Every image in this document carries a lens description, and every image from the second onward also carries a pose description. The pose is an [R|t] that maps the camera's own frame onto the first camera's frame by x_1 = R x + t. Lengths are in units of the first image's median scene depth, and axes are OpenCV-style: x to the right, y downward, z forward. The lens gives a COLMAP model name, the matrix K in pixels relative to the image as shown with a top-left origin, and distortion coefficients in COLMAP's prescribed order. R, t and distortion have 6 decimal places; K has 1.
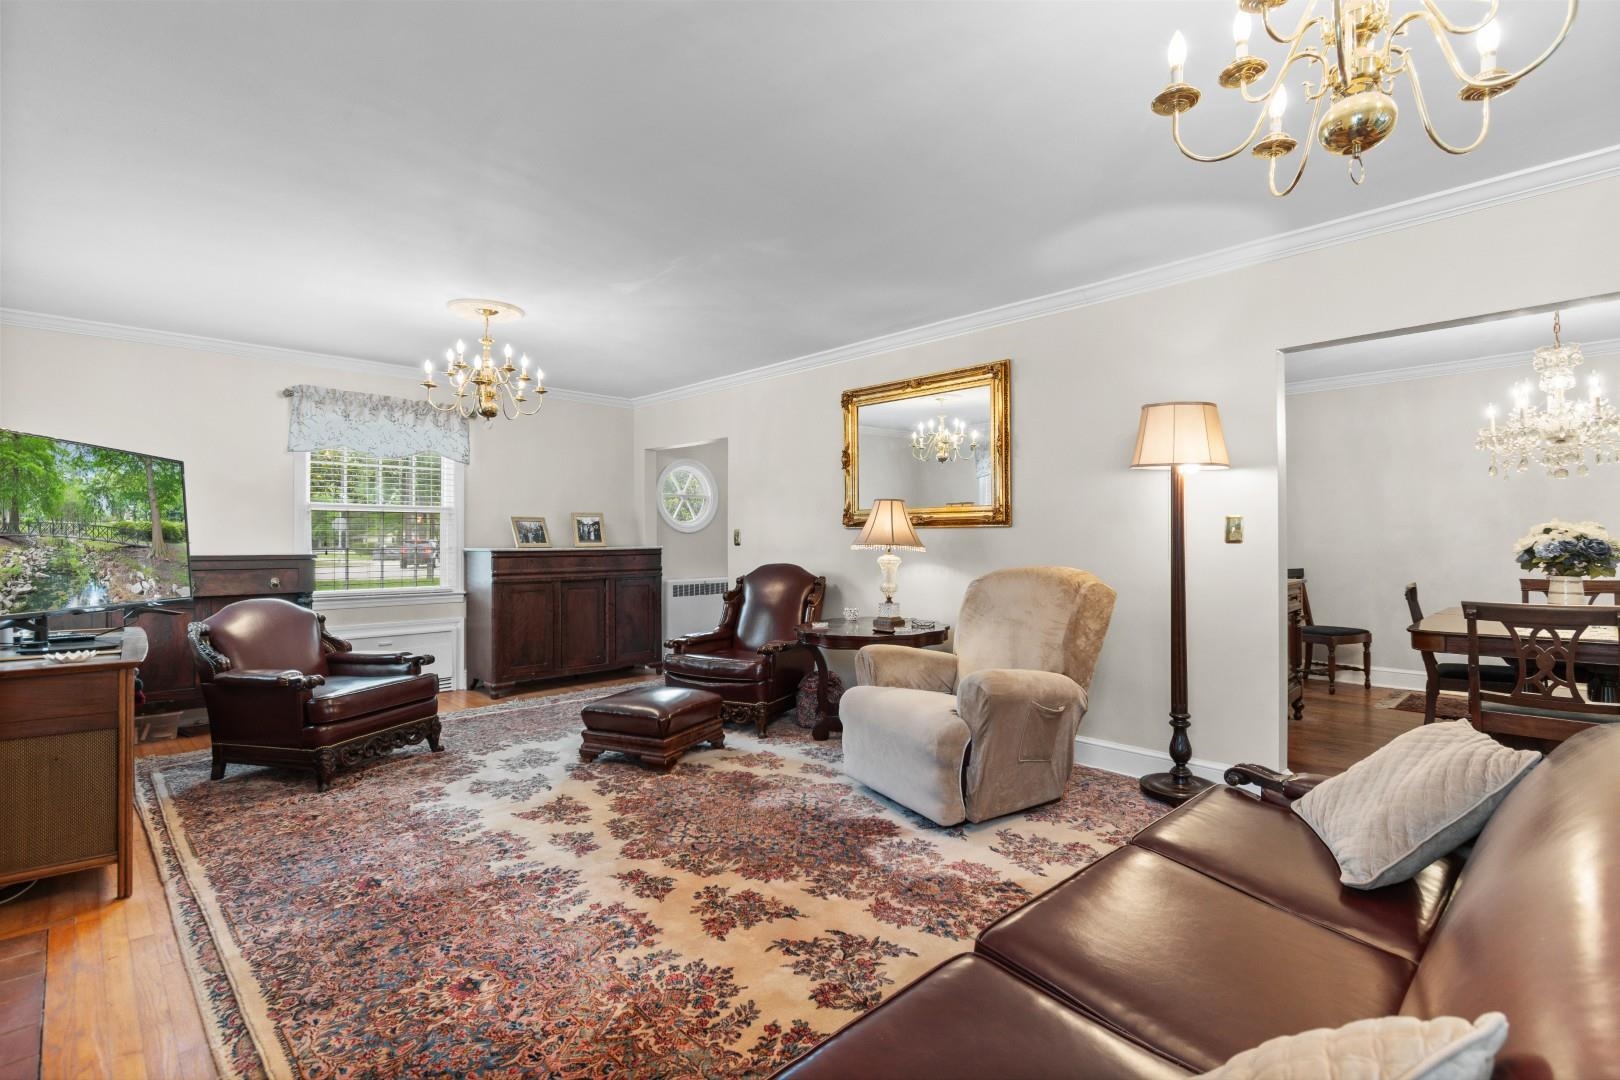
lens RADIAL K [[758.2, 0, 819.3], [0, 758.2, 529.7], [0, 0, 1]] dist [0.009410, 0.000433]
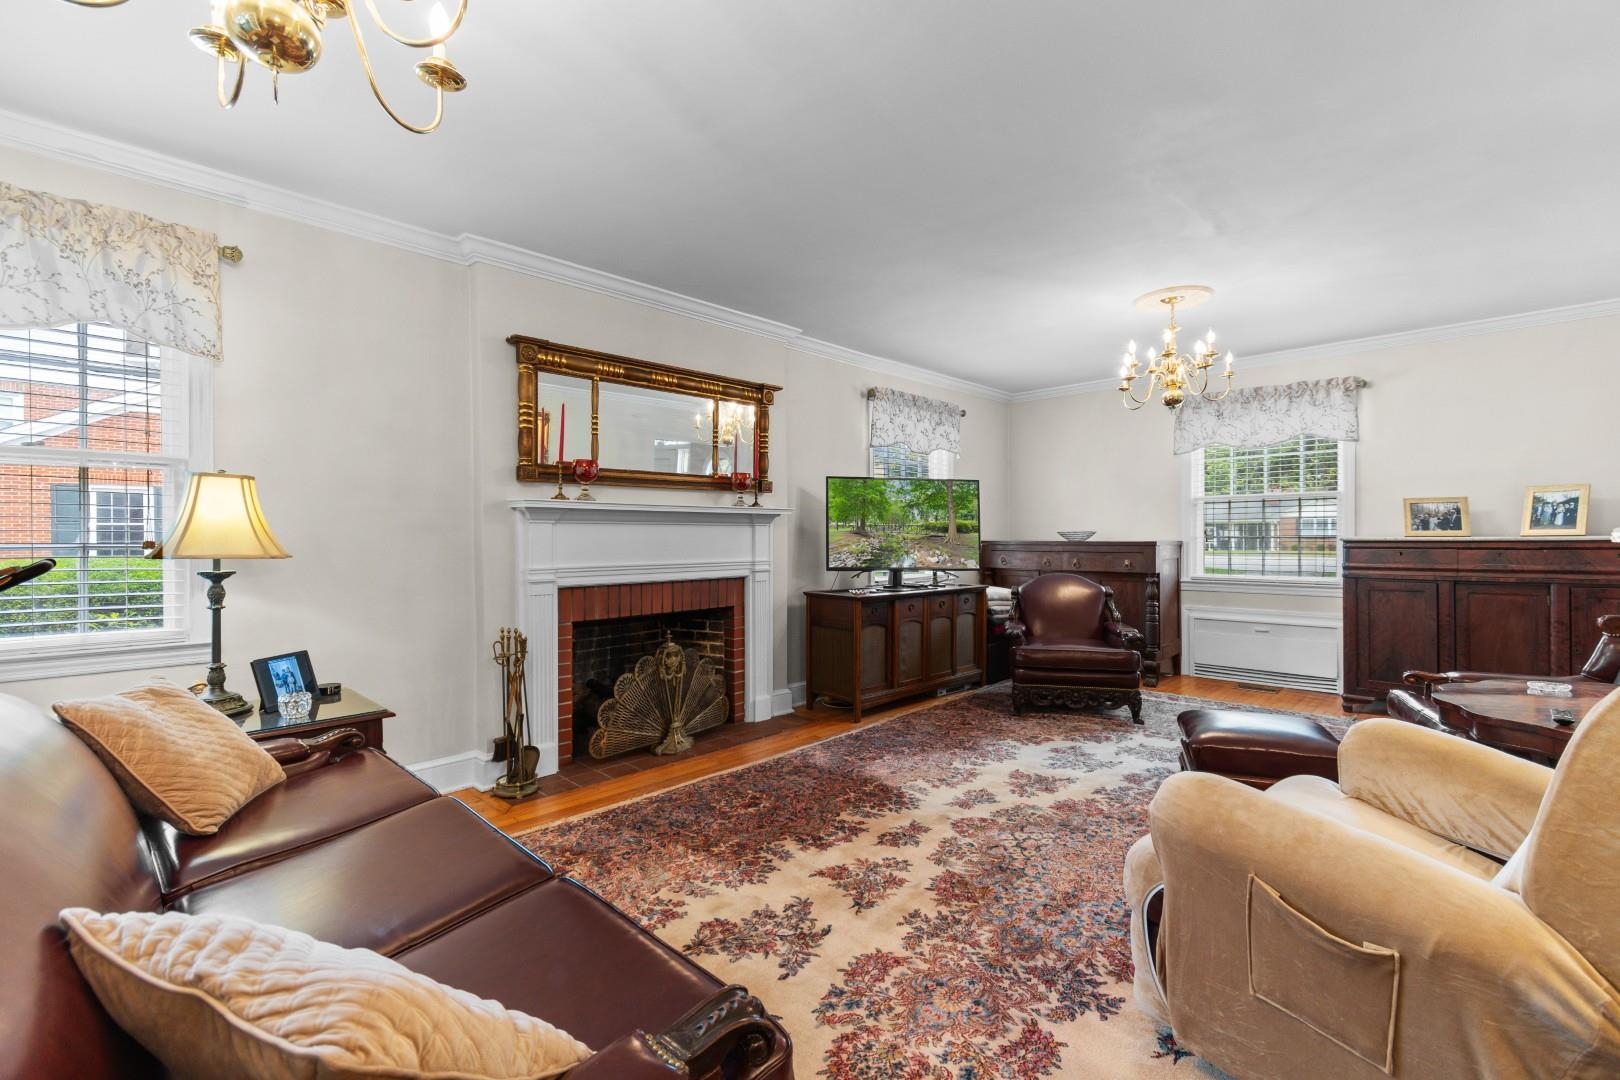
lens RADIAL K [[707.1, 0, 821.2], [0, 707.1, 543.0], [0, 0, 1]] dist [0.008764, -0.003140]
pose [[0.027948, 0.007746, -0.999579, 0.668870], [0.024859, 0.999655, 0.008441, 0.017497], [0.999300, -0.025085, 0.027746, 0.706799]]
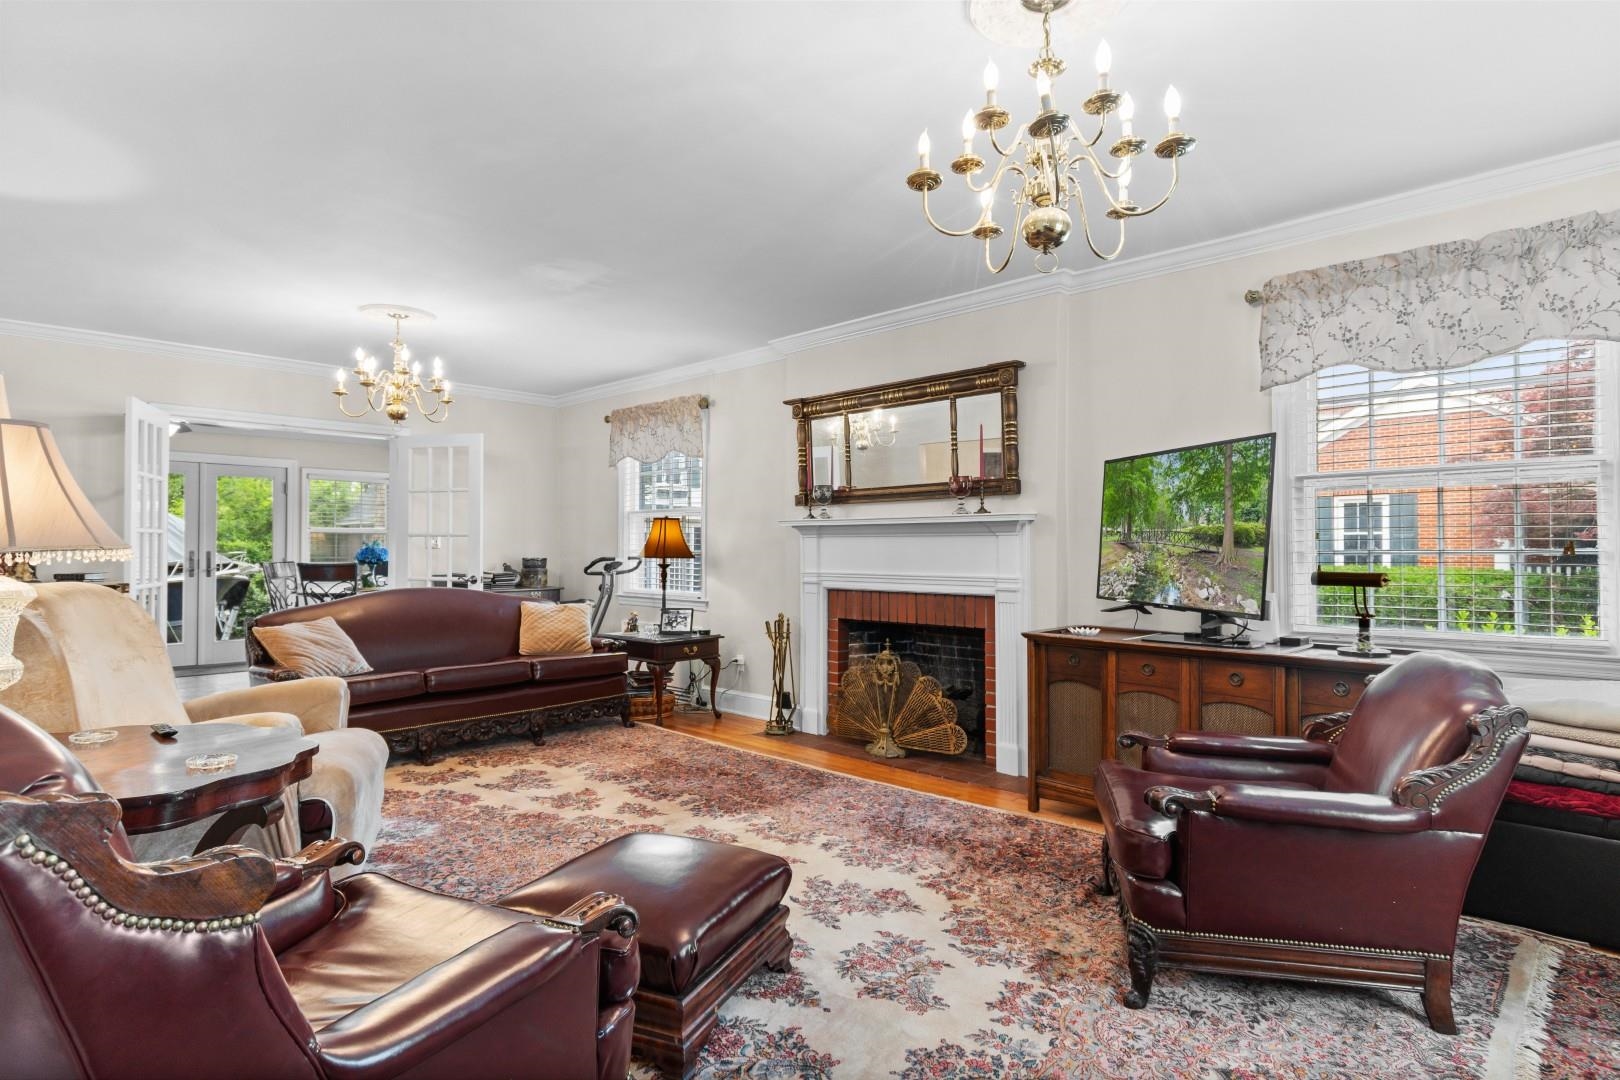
lens RADIAL K [[871.3, 0, 818.2], [0, 871.3, 545.3], [0, 0, 1]] dist [0.000355, 0.000339]
pose [[-0.999444, -0.004863, -0.032984, -0.396746], [-0.004182, 0.999777, -0.020682, 0.038139], [0.033077, -0.020532, -0.999242, 2.050486]]
